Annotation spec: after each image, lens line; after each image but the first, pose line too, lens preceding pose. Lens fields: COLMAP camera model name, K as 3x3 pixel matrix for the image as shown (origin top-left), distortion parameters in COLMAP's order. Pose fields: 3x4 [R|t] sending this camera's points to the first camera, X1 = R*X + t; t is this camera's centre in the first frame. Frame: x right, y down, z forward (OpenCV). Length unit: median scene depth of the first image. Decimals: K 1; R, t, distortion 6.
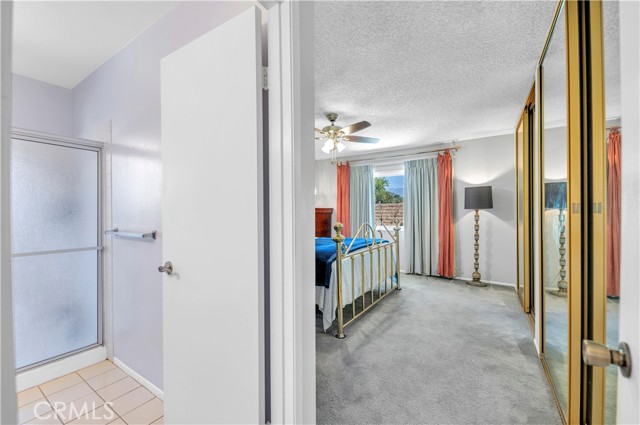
lens RADIAL K [[257.5, 0, 320.6], [0, 257.5, 212.5], [0, 0, 1]] dist [0.003718, -0.003022]
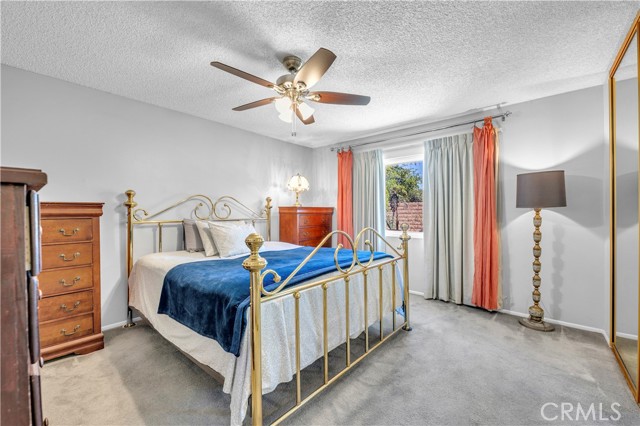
lens RADIAL K [[257.5, 0, 322.4], [0, 257.5, 213.4], [0, 0, 1]] dist [0.003718, -0.003022]
pose [[0.991469, 0.001351, -0.130332, 0.157382], [-0.000694, 0.999987, 0.005089, -0.002259], [0.130337, -0.004955, 0.991457, 0.289689]]
